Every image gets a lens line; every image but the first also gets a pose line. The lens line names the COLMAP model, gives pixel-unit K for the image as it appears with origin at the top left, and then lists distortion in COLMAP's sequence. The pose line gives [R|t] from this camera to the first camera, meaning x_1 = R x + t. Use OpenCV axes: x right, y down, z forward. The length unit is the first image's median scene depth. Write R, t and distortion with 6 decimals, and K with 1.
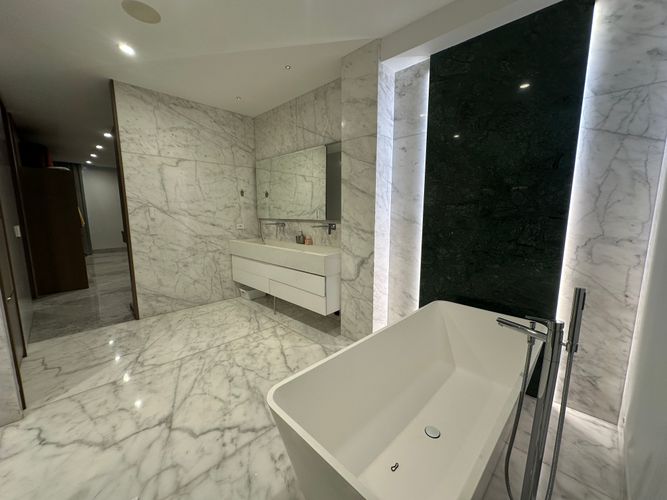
lens RADIAL K [[267.9, 0, 333.5], [0, 267.9, 251.0], [0, 0, 1]] dist [-0.001026, -0.000474]
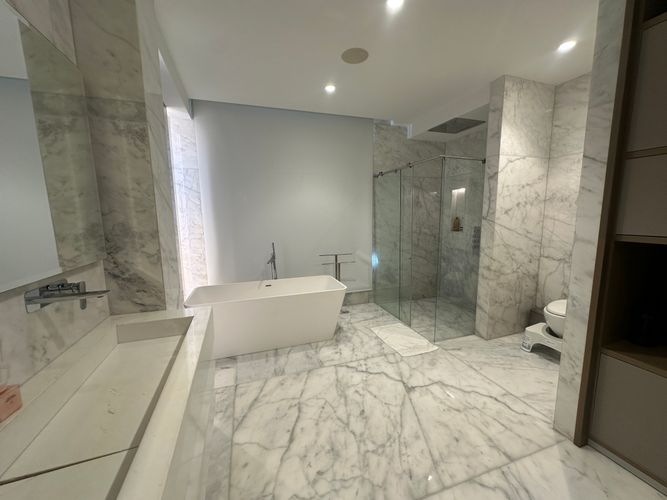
lens RADIAL K [[267.9, 0, 332.8], [0, 267.9, 251.2], [0, 0, 1]] dist [-0.001026, -0.000474]
pose [[-0.896687, -0.054569, 0.439289, -0.732946], [0.072731, 0.960725, 0.267801, -0.329727], [-0.436650, 0.272084, -0.857501, 1.852834]]
